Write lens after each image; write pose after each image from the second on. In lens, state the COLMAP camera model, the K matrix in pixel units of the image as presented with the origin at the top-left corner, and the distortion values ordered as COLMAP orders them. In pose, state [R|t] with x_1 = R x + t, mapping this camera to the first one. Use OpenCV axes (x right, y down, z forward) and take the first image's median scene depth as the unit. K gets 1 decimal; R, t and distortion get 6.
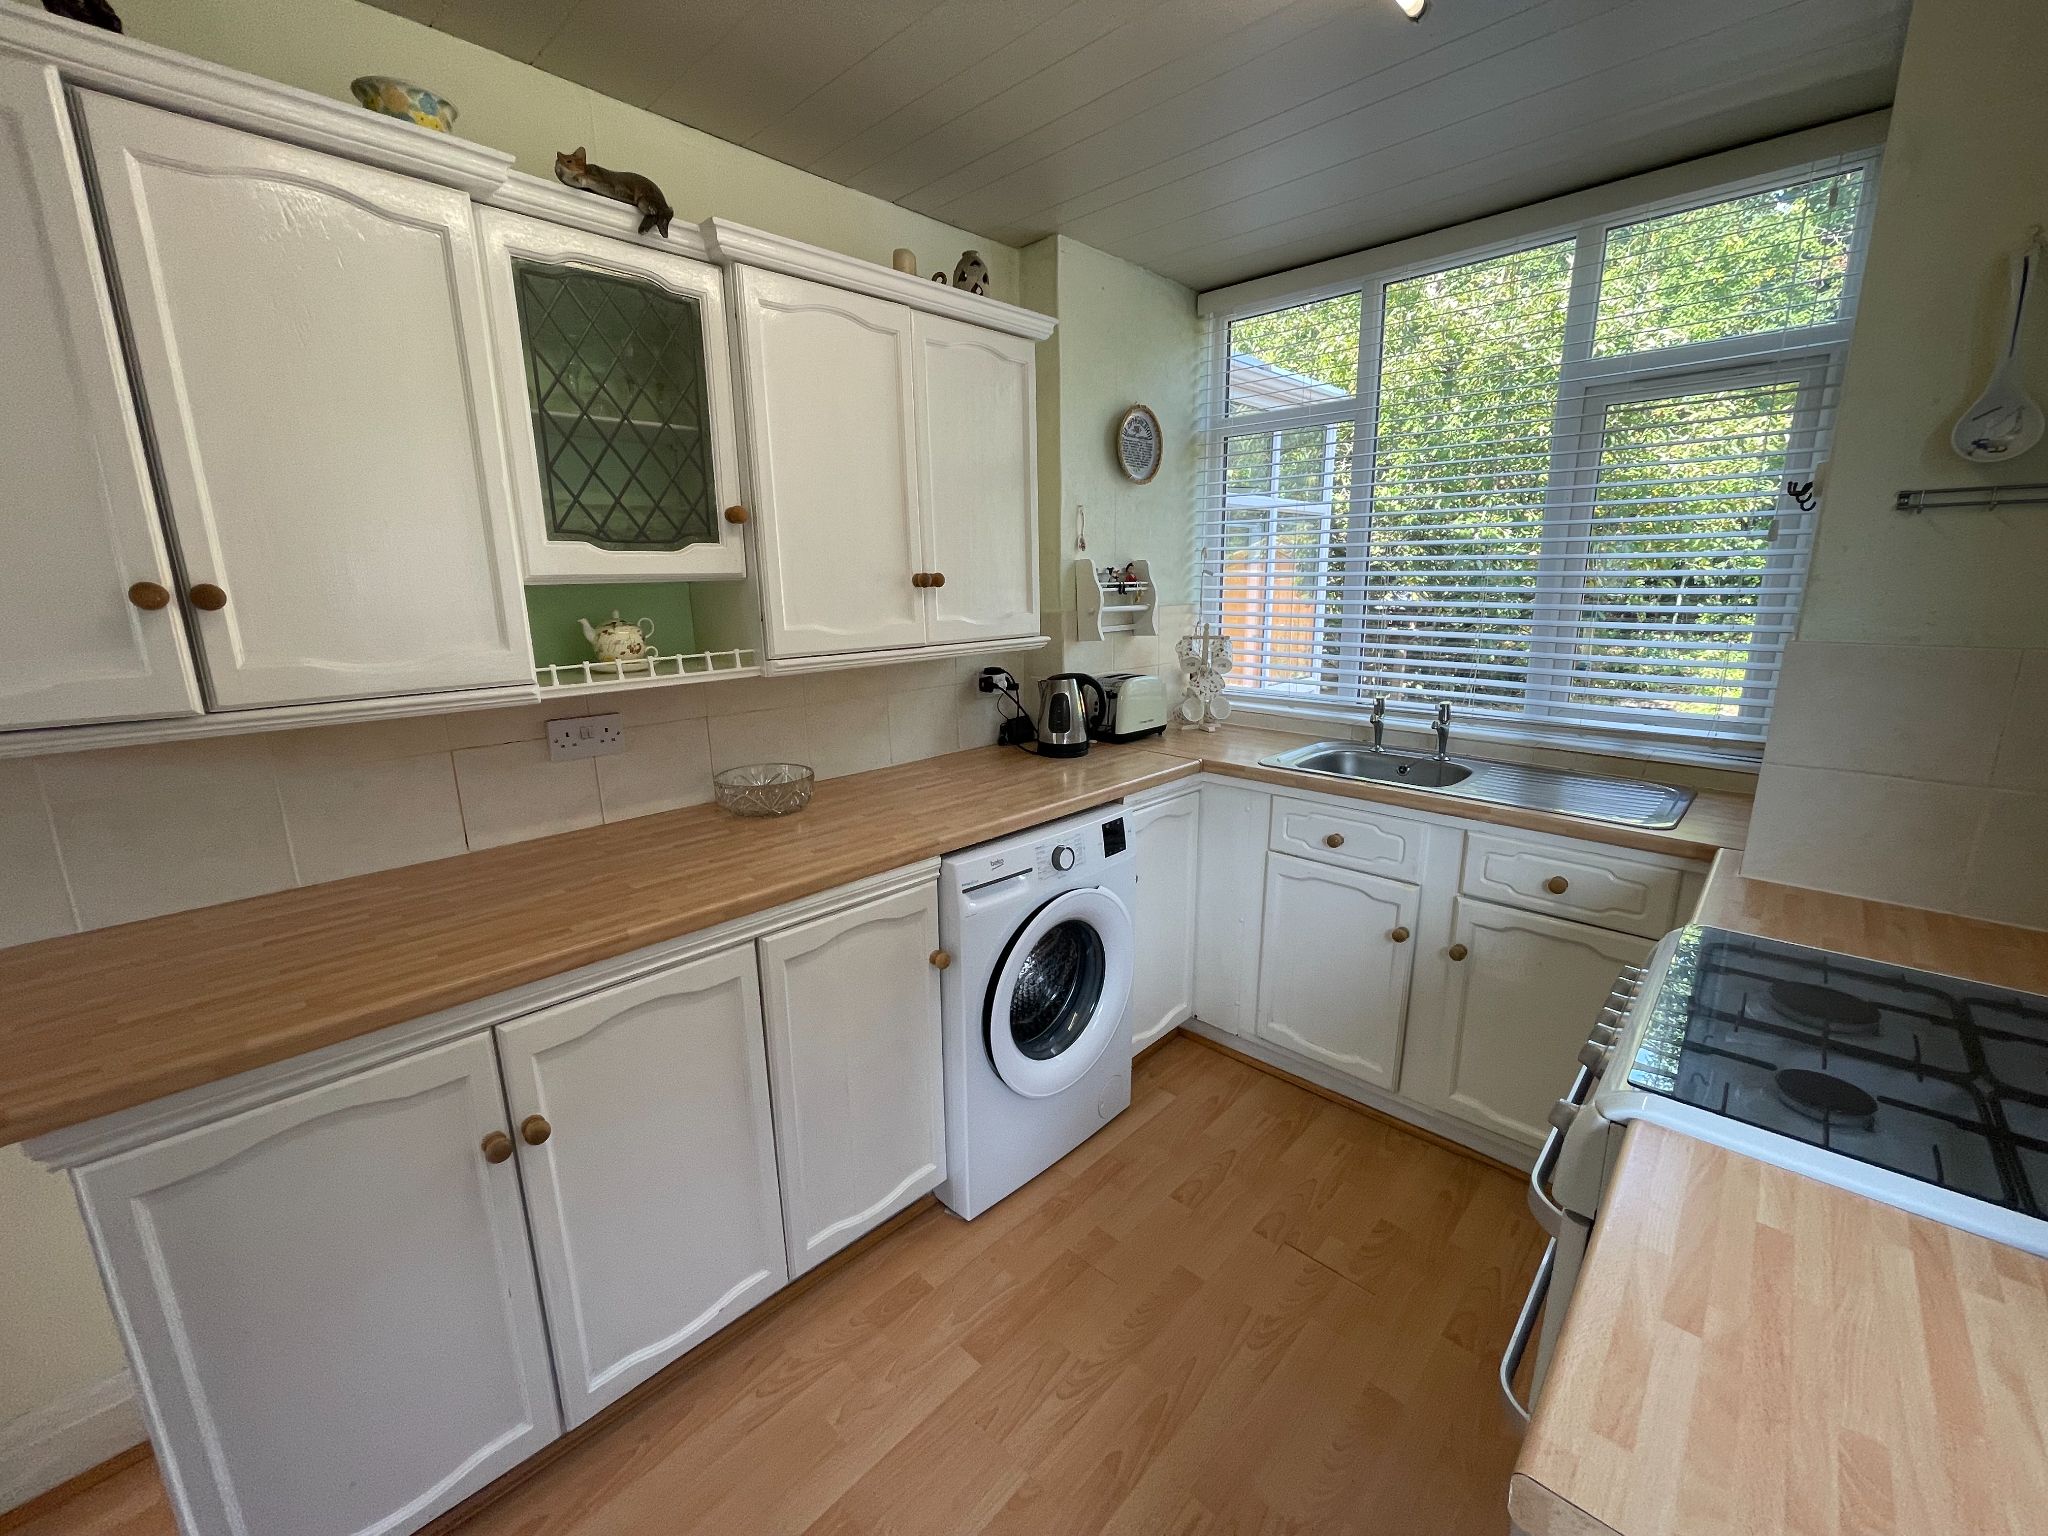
lens RADIAL K [[828.9, 0, 1022.6], [0, 828.9, 765.4], [0, 0, 1]] dist [-0.002303, 0.001825]
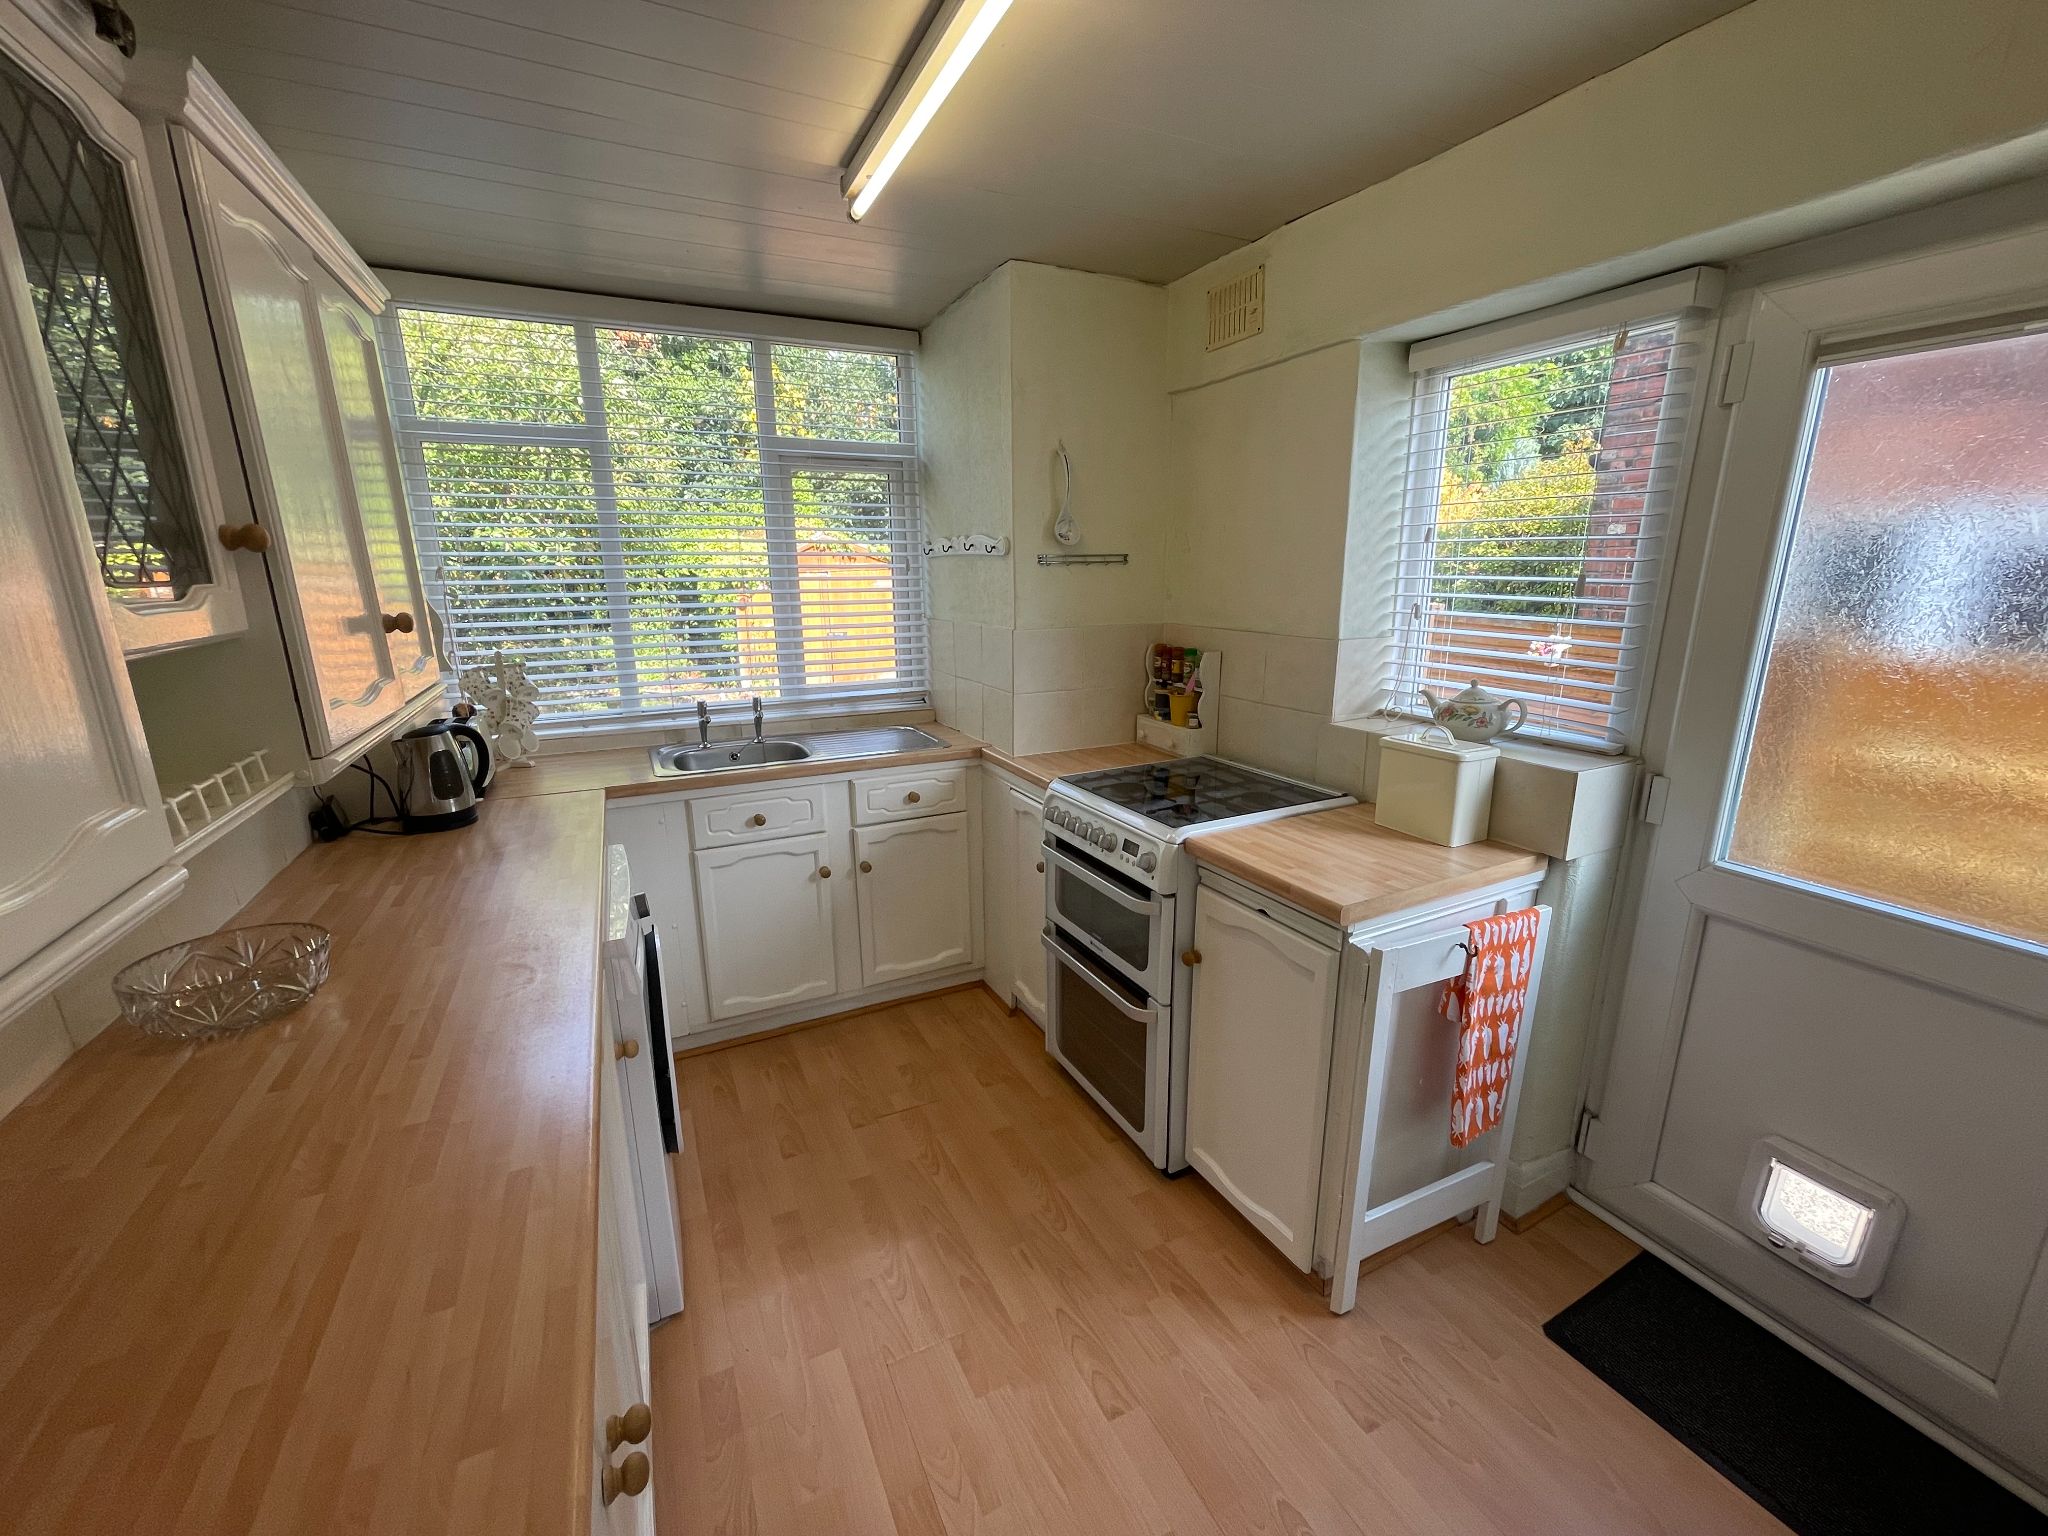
lens RADIAL K [[828.9, 0, 1023.4], [0, 828.9, 770.7], [0, 0, 1]] dist [-0.002303, 0.001825]
pose [[0.344424, -0.220306, 0.912599, -0.591419], [0.212825, 0.965092, 0.152656, -0.082728], [-0.914373, 0.141645, 0.379287, 0.199093]]
